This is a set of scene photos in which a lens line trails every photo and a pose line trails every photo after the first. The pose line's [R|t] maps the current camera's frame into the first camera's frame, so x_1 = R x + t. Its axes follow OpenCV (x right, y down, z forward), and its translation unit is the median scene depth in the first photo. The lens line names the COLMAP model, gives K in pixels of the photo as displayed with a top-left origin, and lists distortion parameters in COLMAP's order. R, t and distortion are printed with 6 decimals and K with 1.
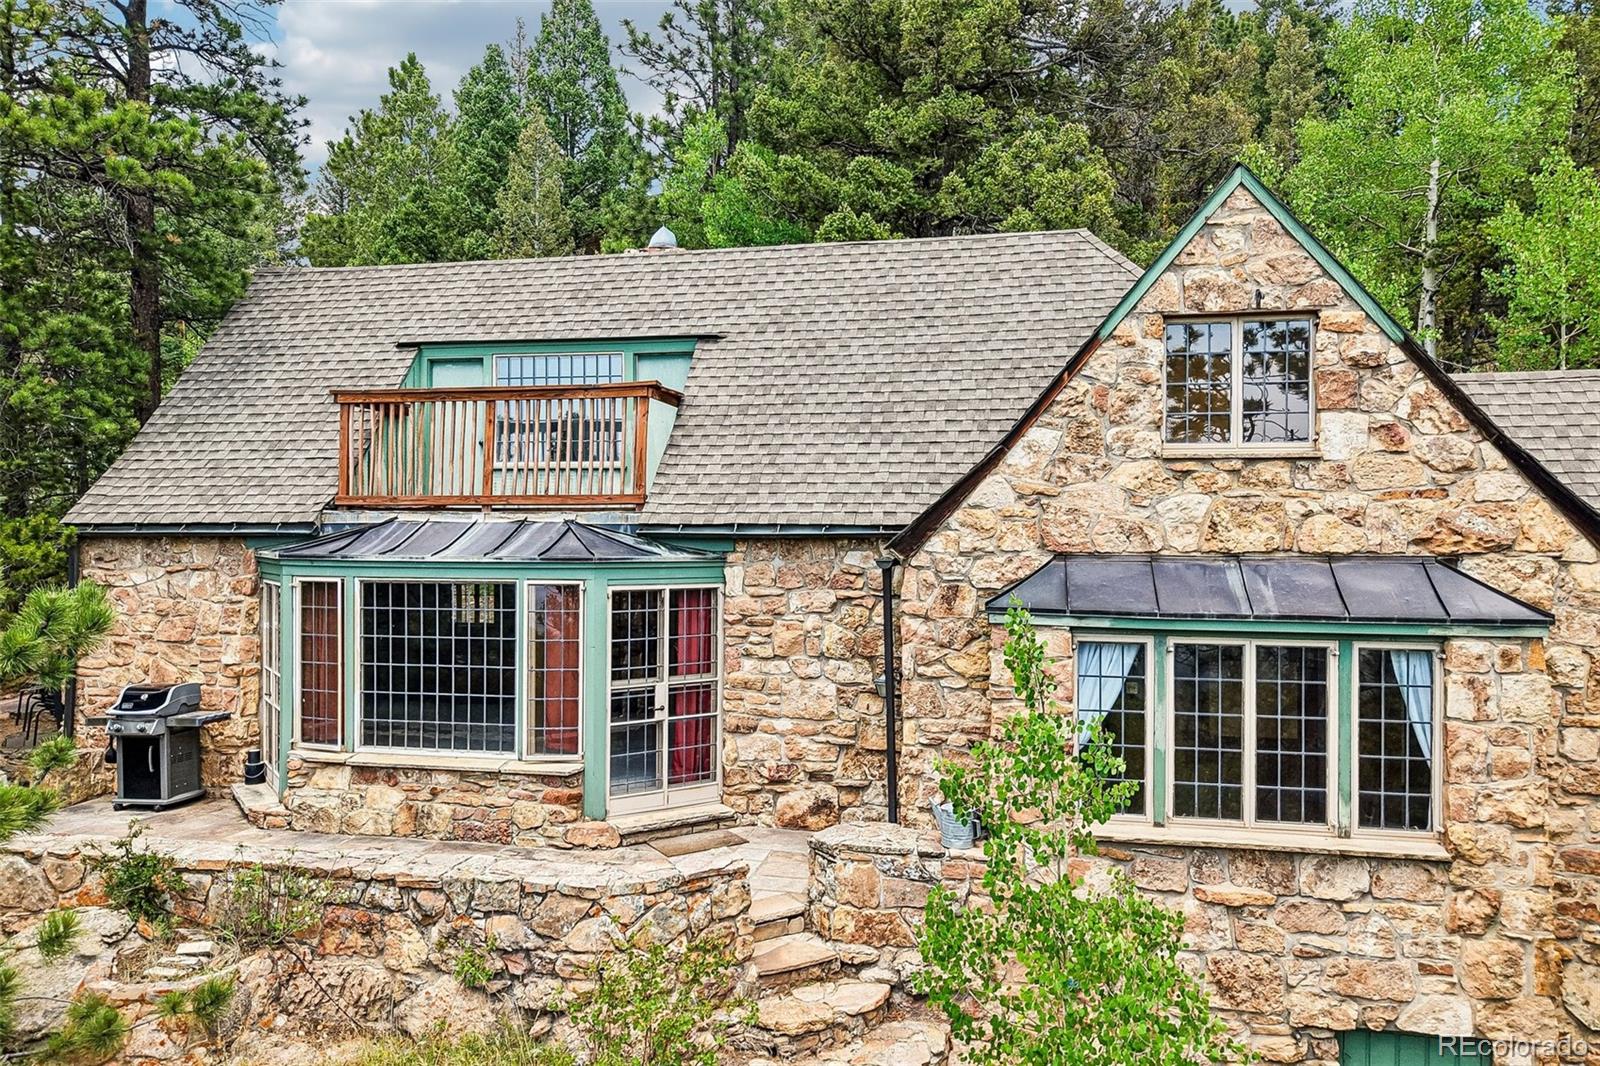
lens RADIAL K [[1057.5, 0, 794.8], [0, 1057.5, 540.8], [0, 0, 1]] dist [-0.007854, -0.006091]
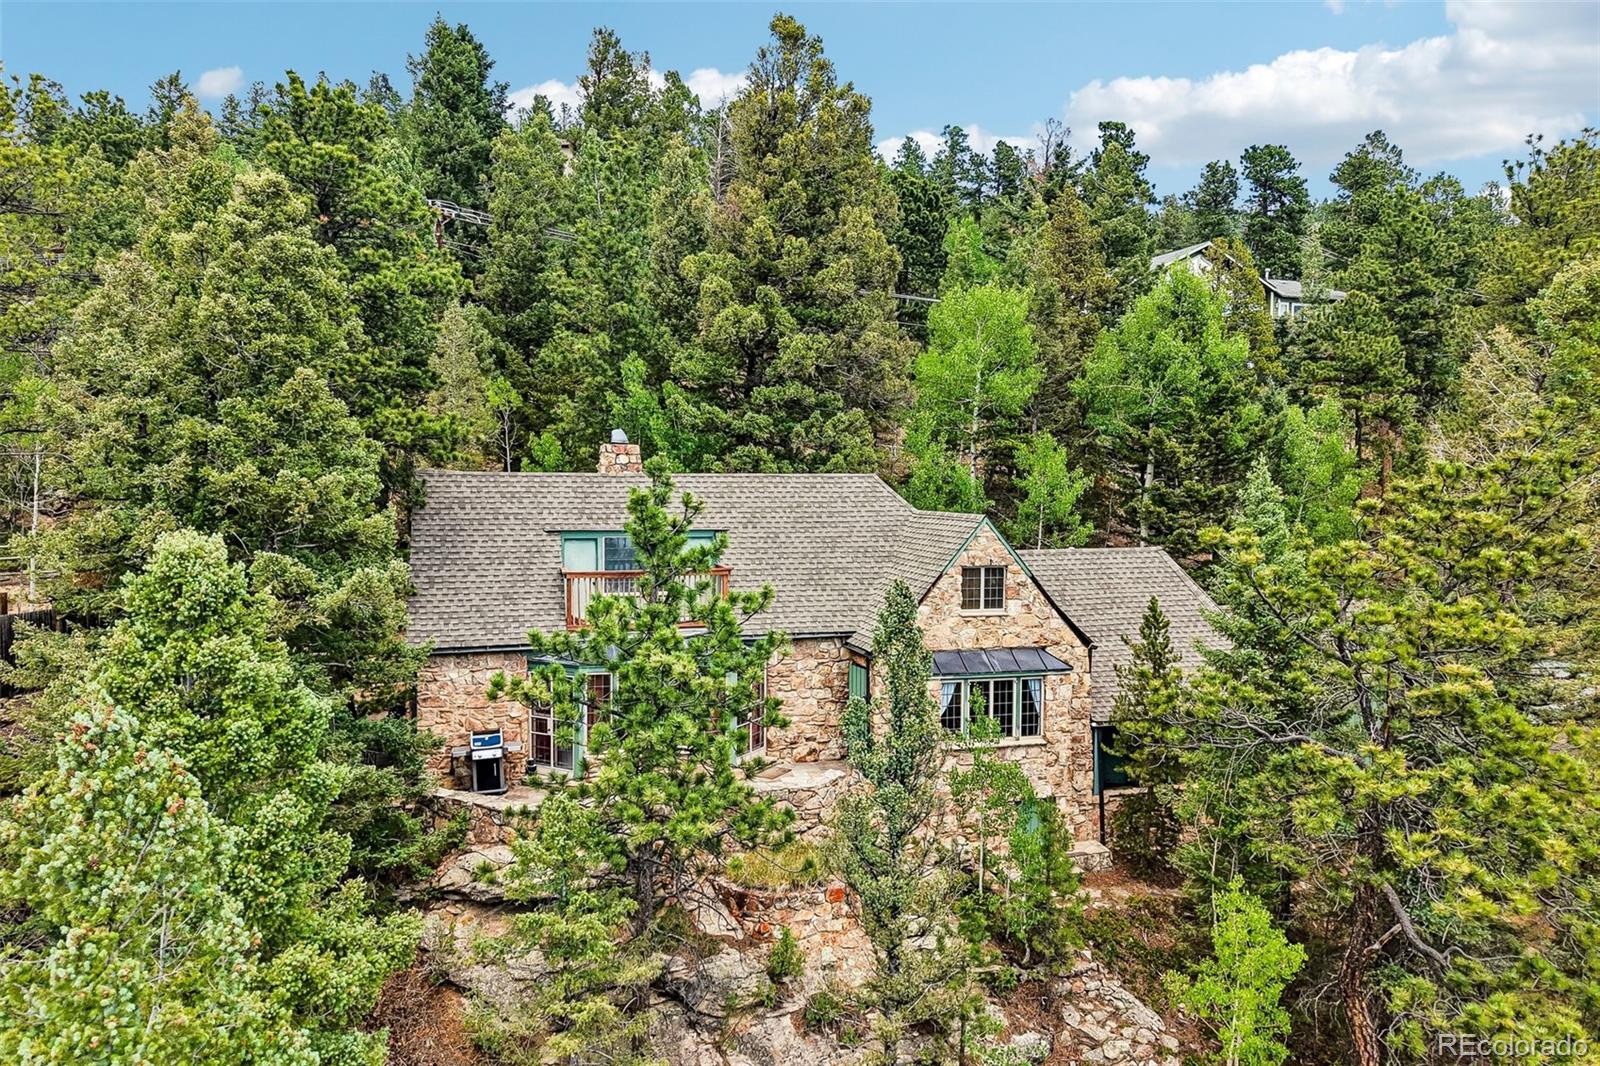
lens RADIAL K [[1057.5, 0, 800.8], [0, 1057.5, 527.9], [0, 0, 1]] dist [-0.007854, -0.006091]
pose [[0.889970, -0.023236, 0.455427, -1.433220], [-0.000257, 0.998675, 0.051455, -0.497952], [-0.456019, -0.045911, 0.888785, -1.433562]]
